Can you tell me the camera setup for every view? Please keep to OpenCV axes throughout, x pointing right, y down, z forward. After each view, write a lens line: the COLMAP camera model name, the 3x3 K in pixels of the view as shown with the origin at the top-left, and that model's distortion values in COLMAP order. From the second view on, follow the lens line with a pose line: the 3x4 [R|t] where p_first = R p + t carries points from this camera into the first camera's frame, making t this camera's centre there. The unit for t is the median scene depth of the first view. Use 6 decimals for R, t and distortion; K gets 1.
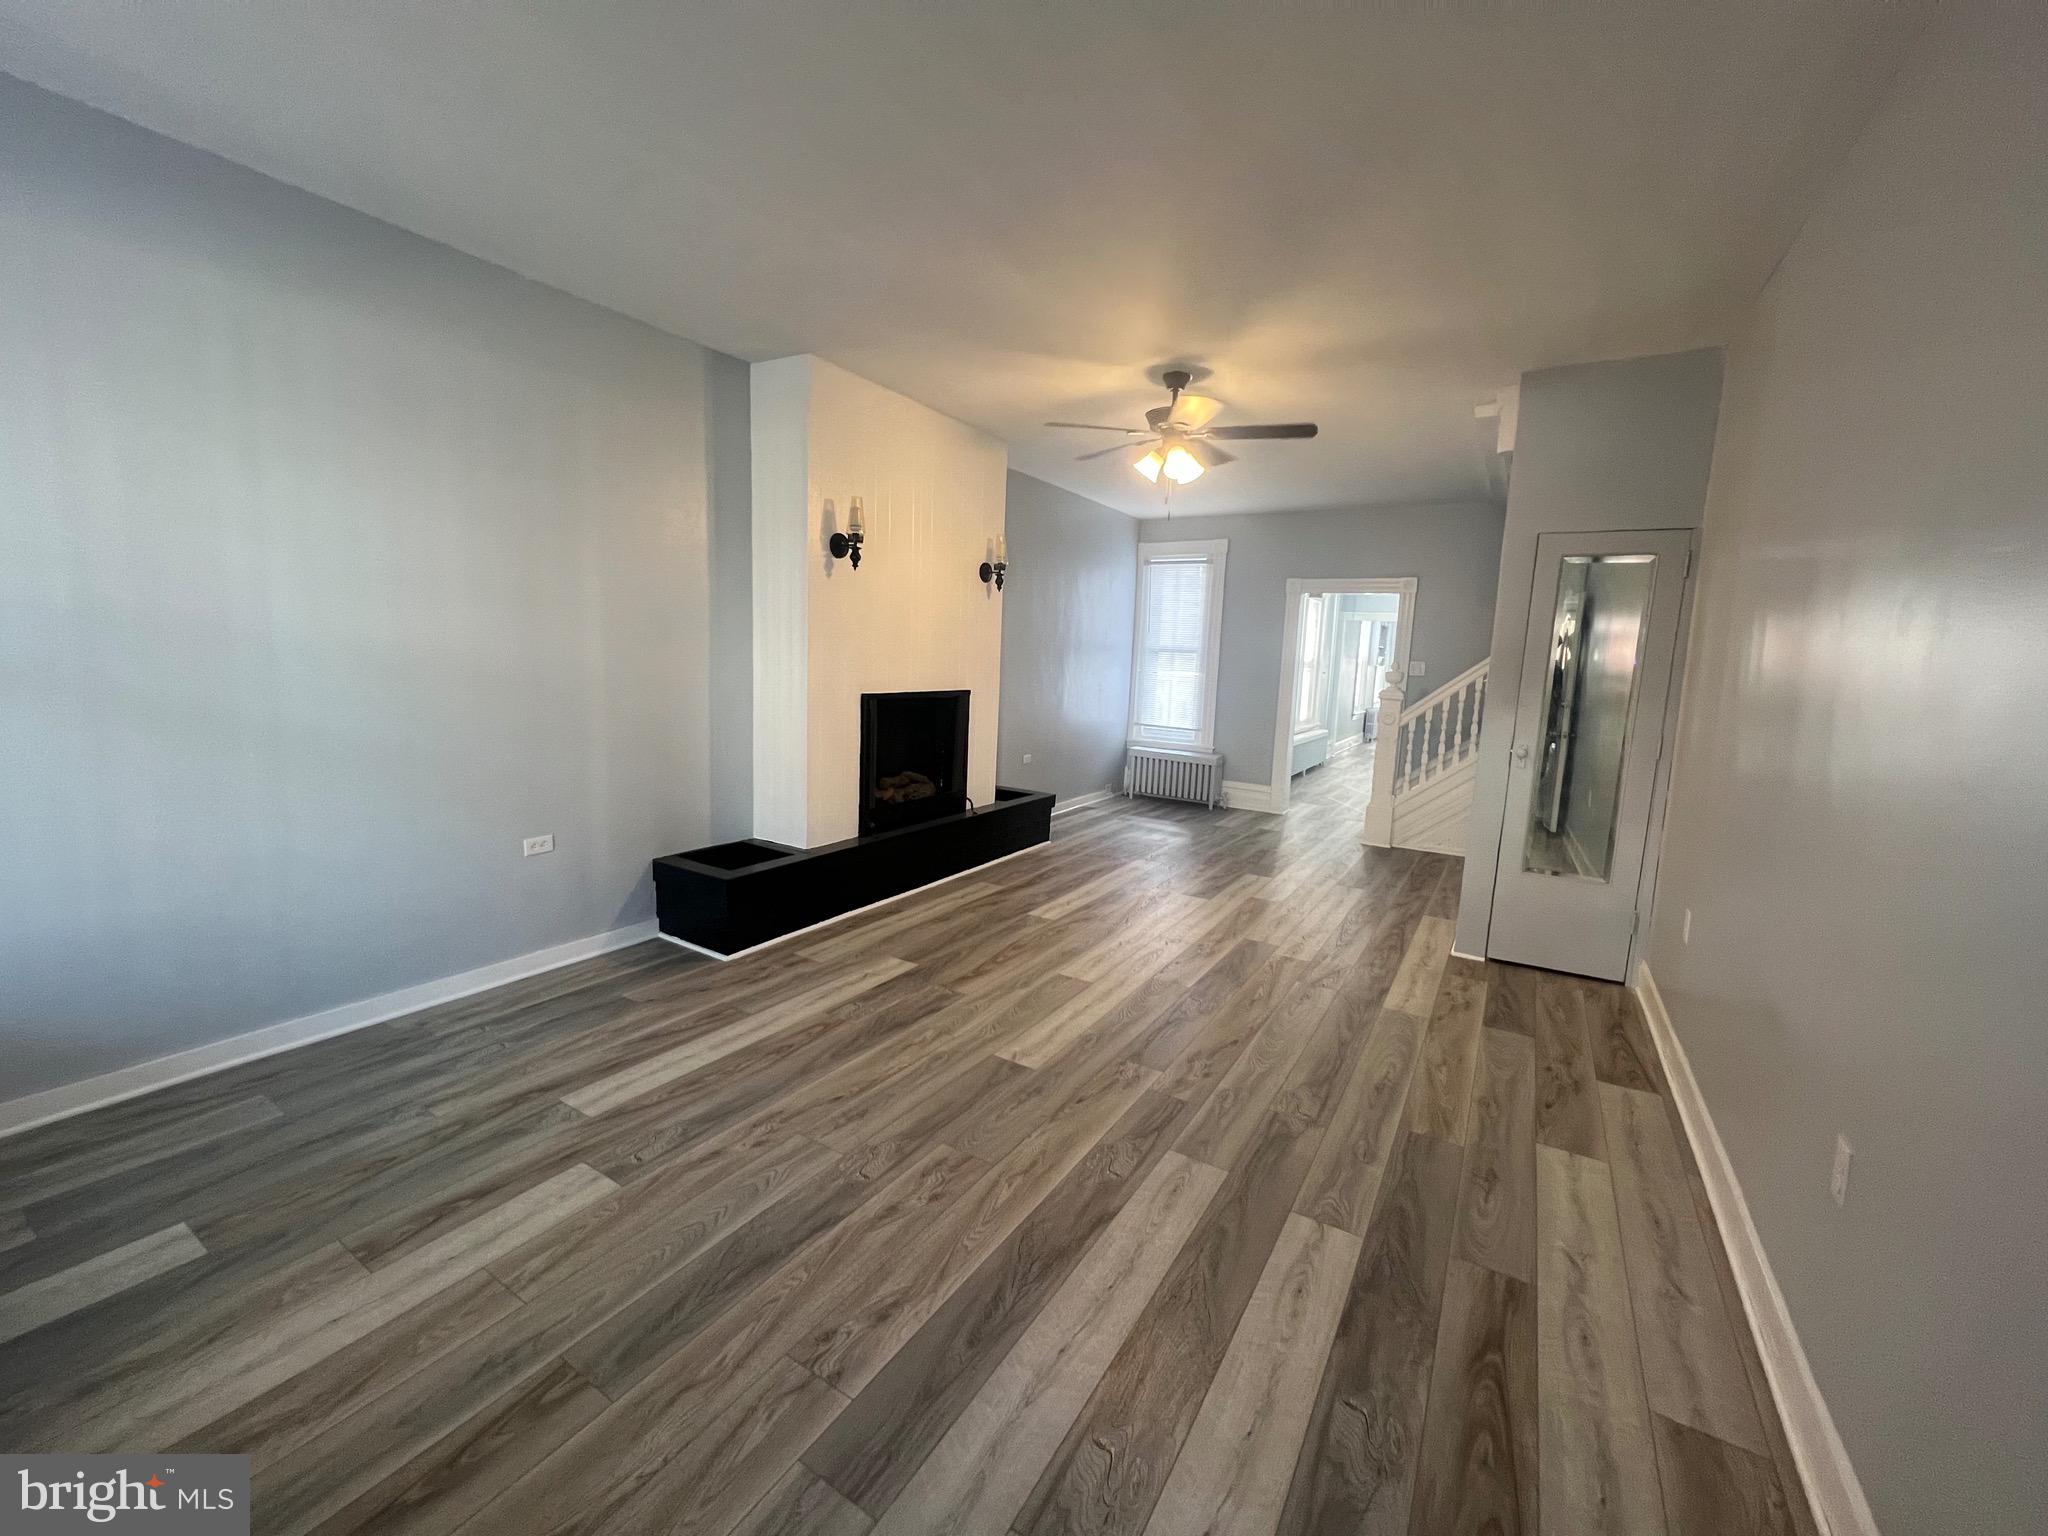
lens RADIAL K [[820.0, 0, 1013.6], [0, 820.0, 758.6], [0, 0, 1]] dist [-0.003622, 0.000971]
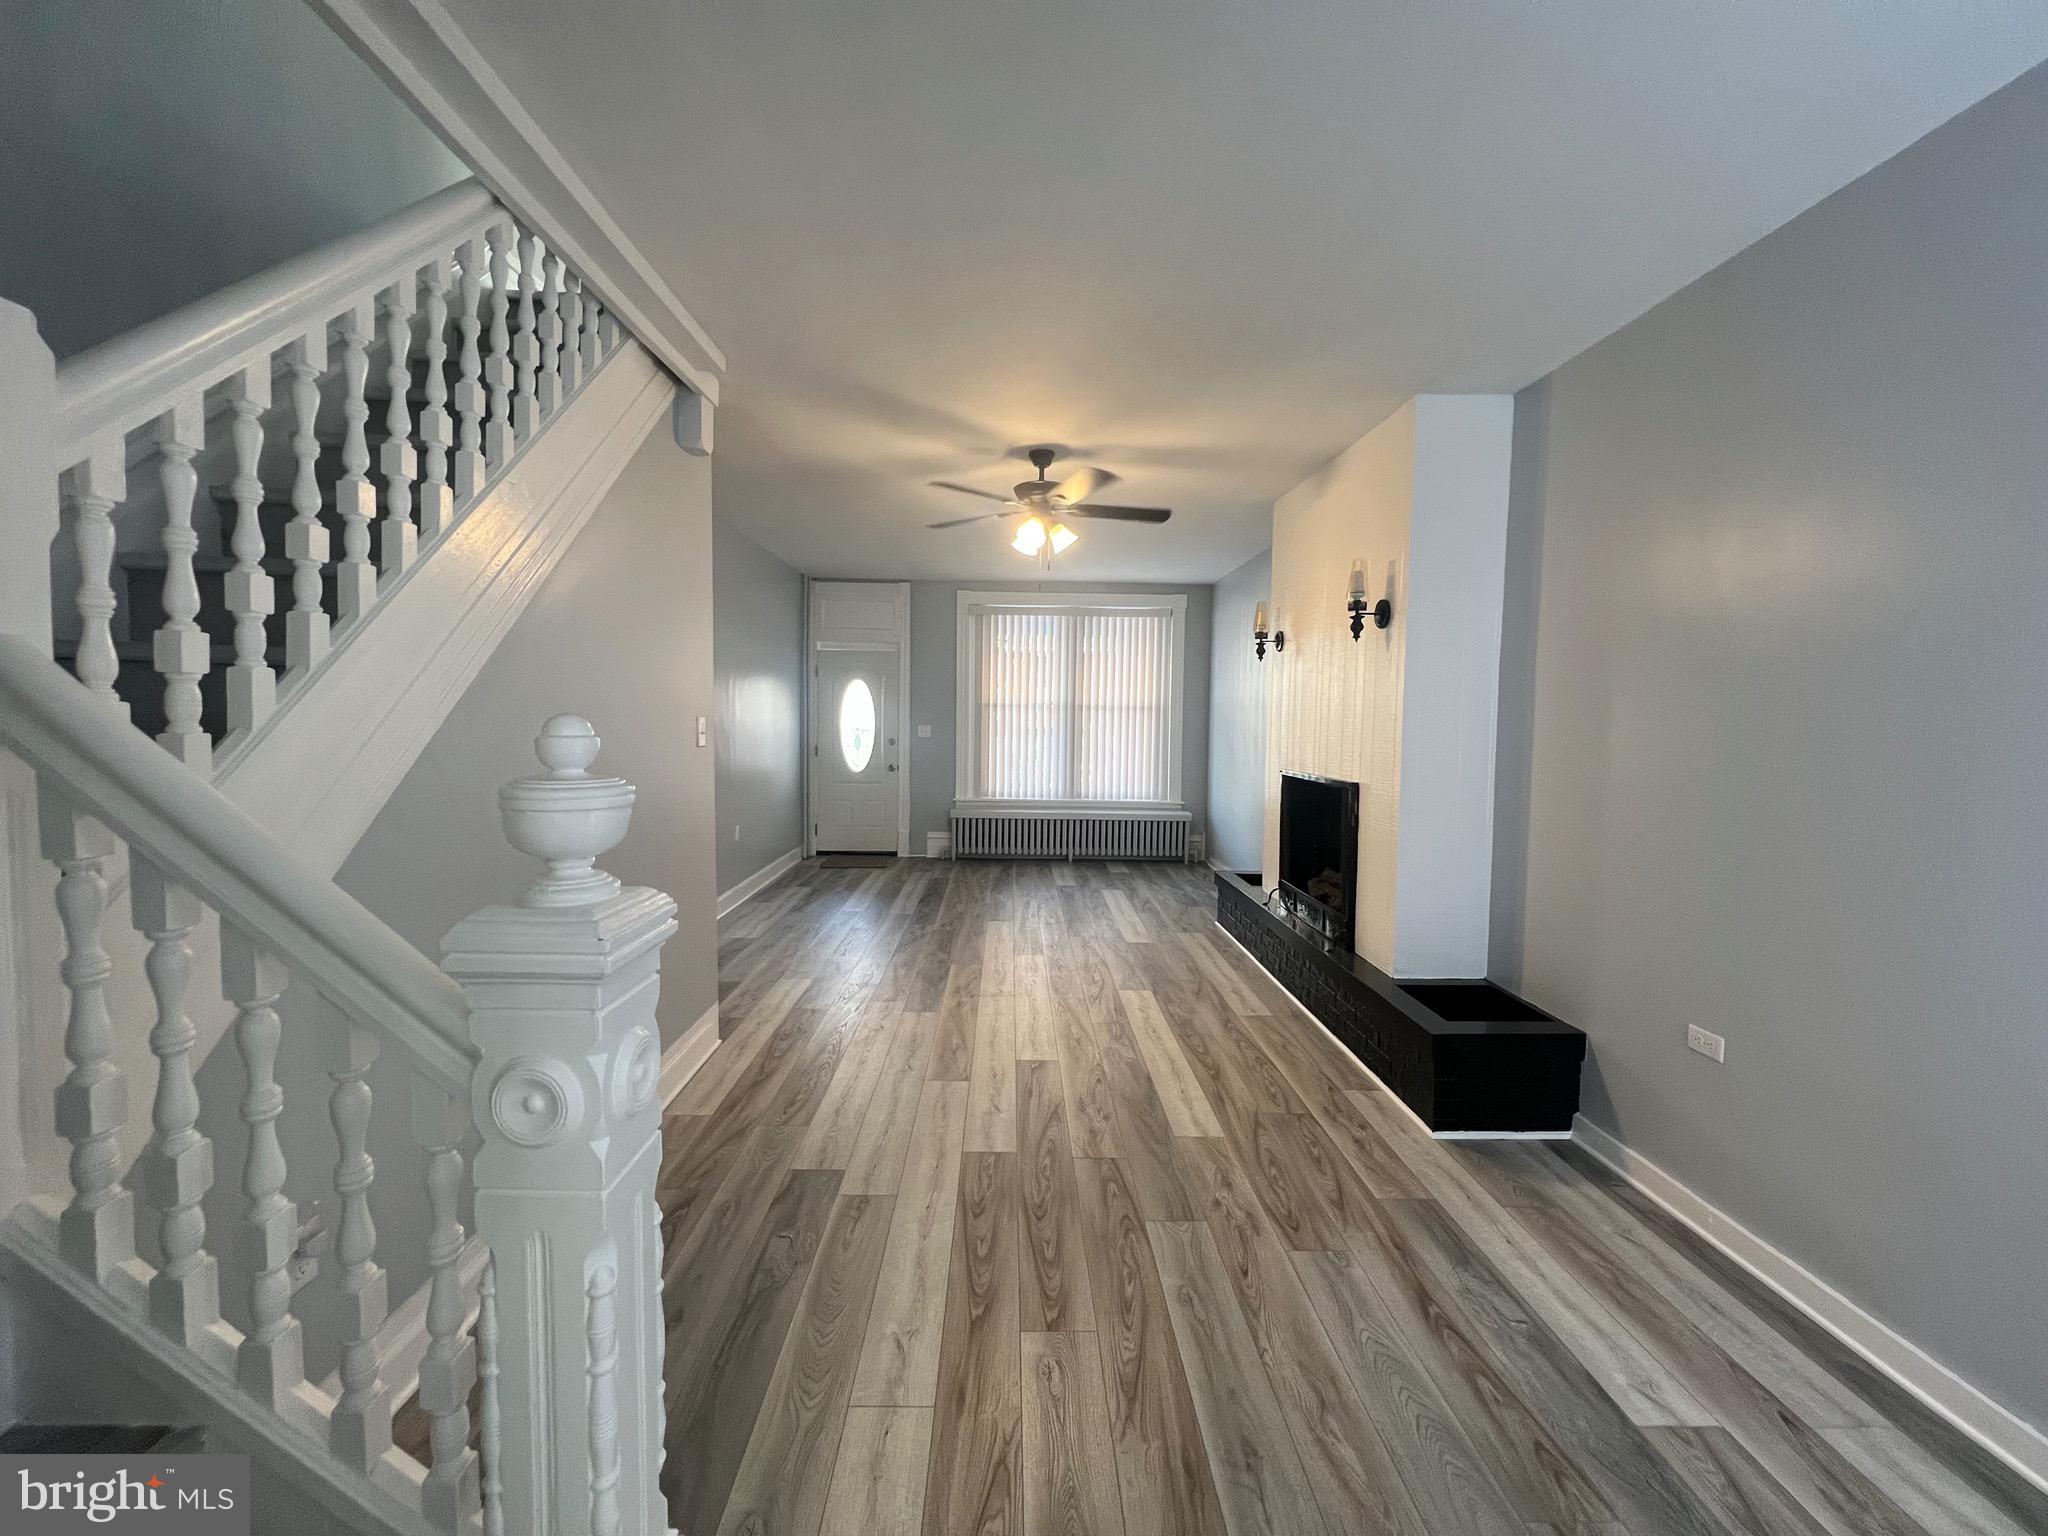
lens RADIAL K [[820.0, 0, 1020.2], [0, 820.0, 754.9], [0, 0, 1]] dist [-0.003622, 0.000971]
pose [[-0.836801, -0.024190, -0.546972, 0.831891], [-0.118337, 0.983400, 0.137550, -0.244274], [0.534566, 0.179829, -0.825773, 2.032173]]
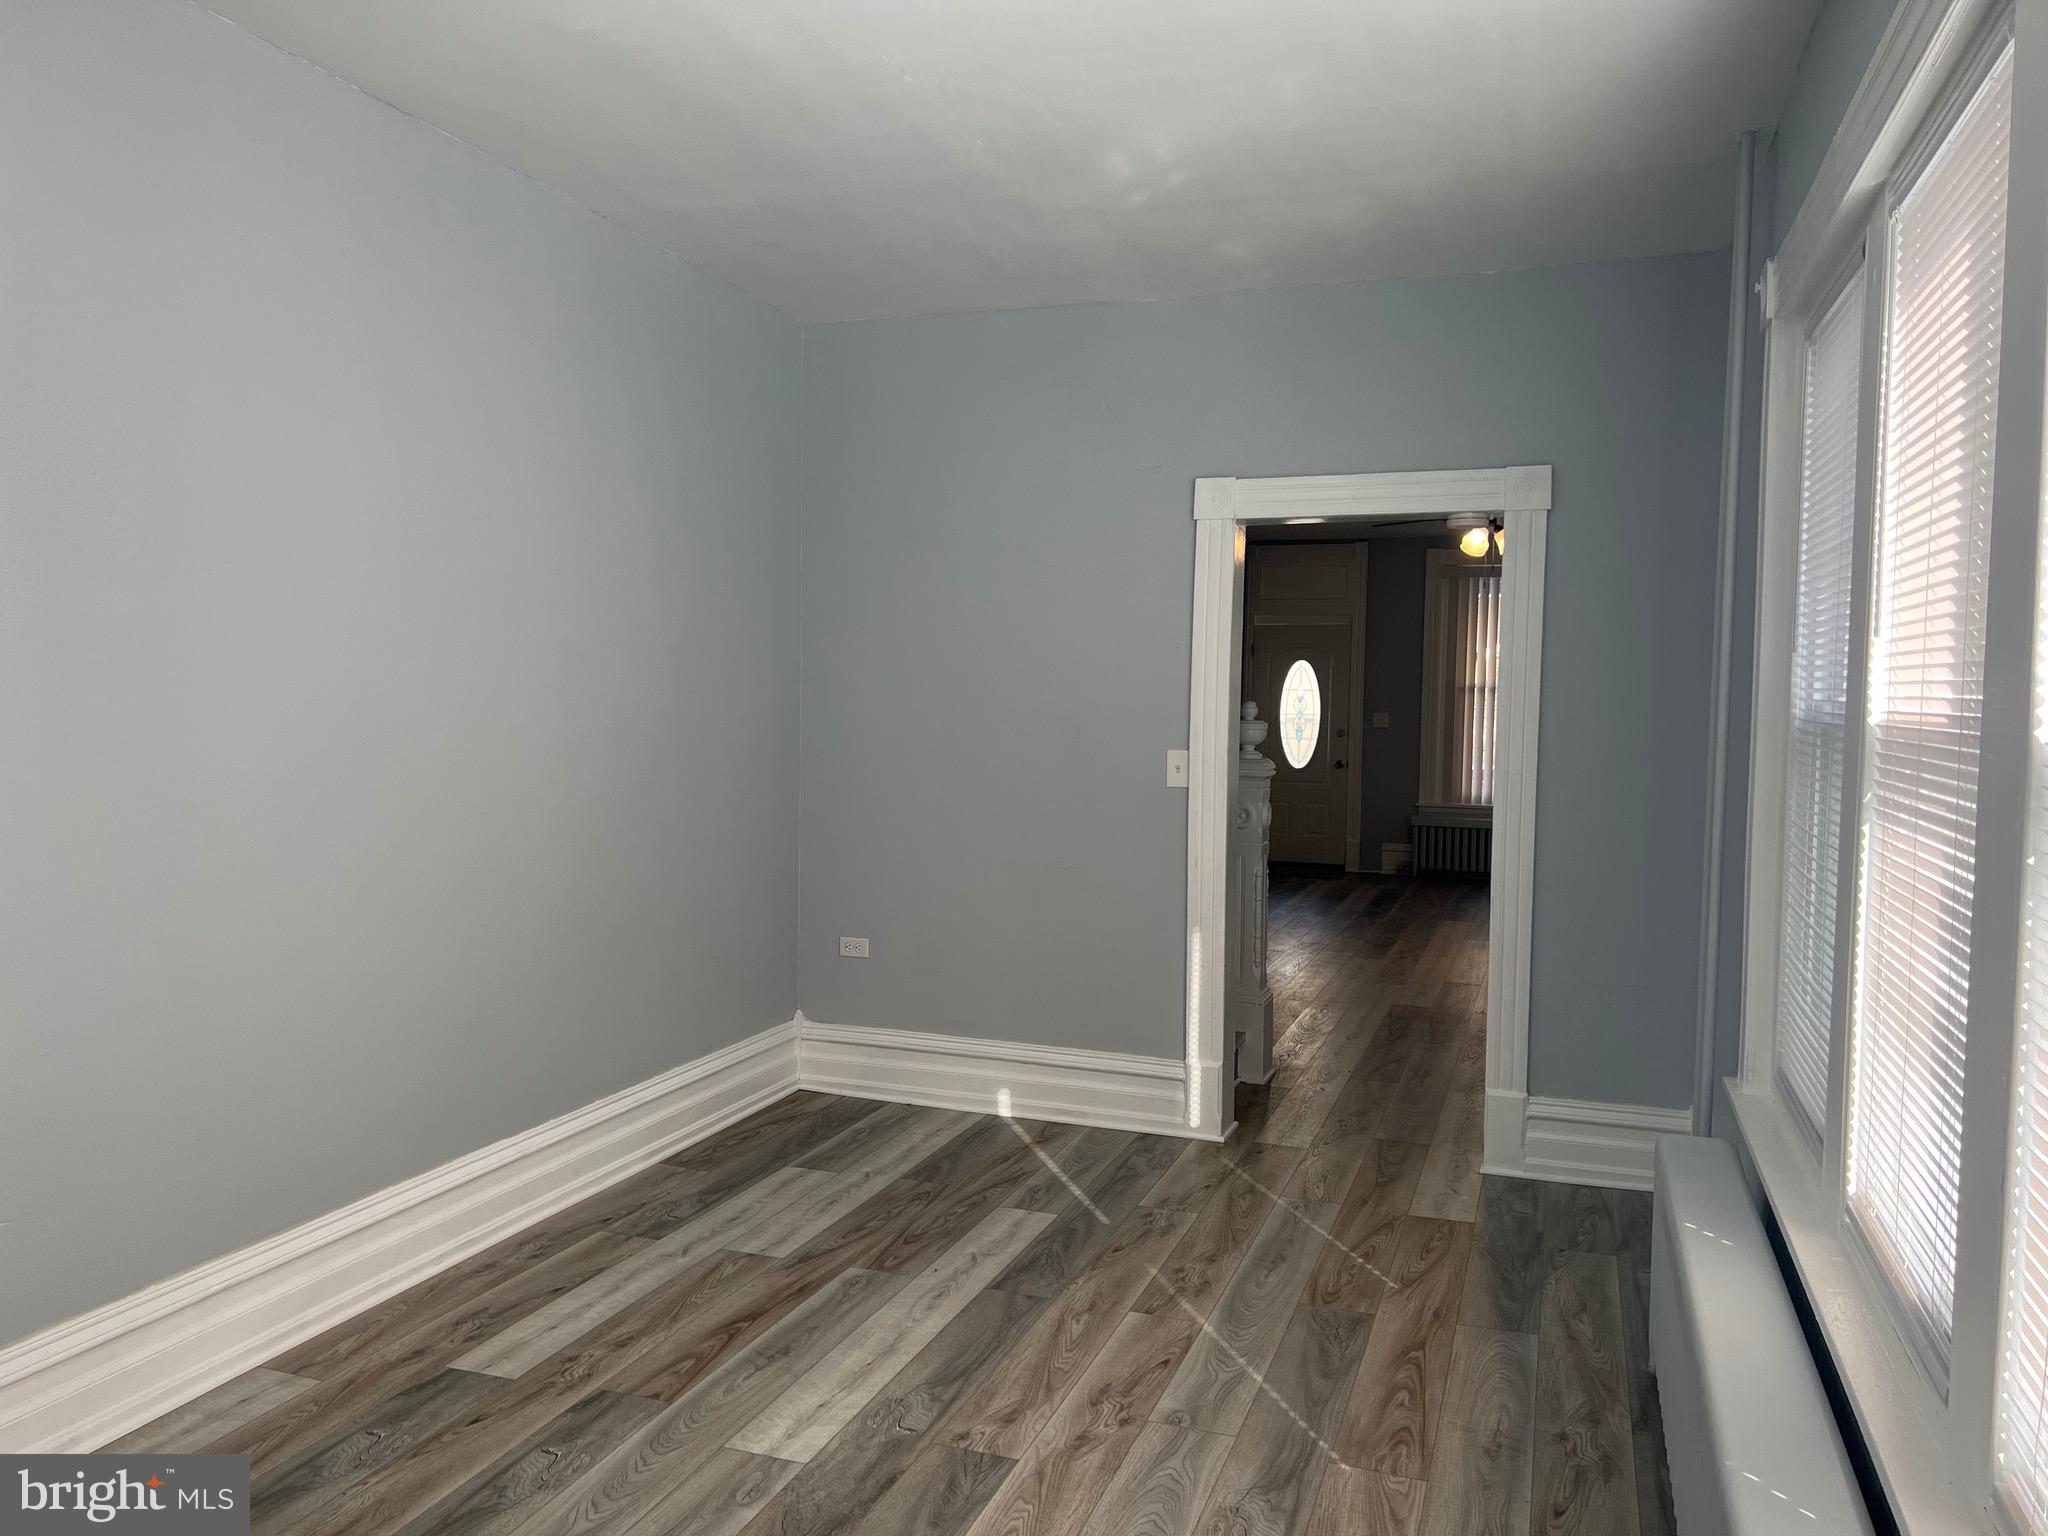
lens RADIAL K [[1562.1, 0, 1014.6], [0, 1562.1, 772.2], [0, 0, 1]] dist [0.038888, -0.025442]
pose [[-0.973918, -0.044316, -0.222530, 1.405828], [-0.083850, 0.981611, 0.171491, -0.387845], [0.210838, 0.185677, -0.959725, 3.252218]]
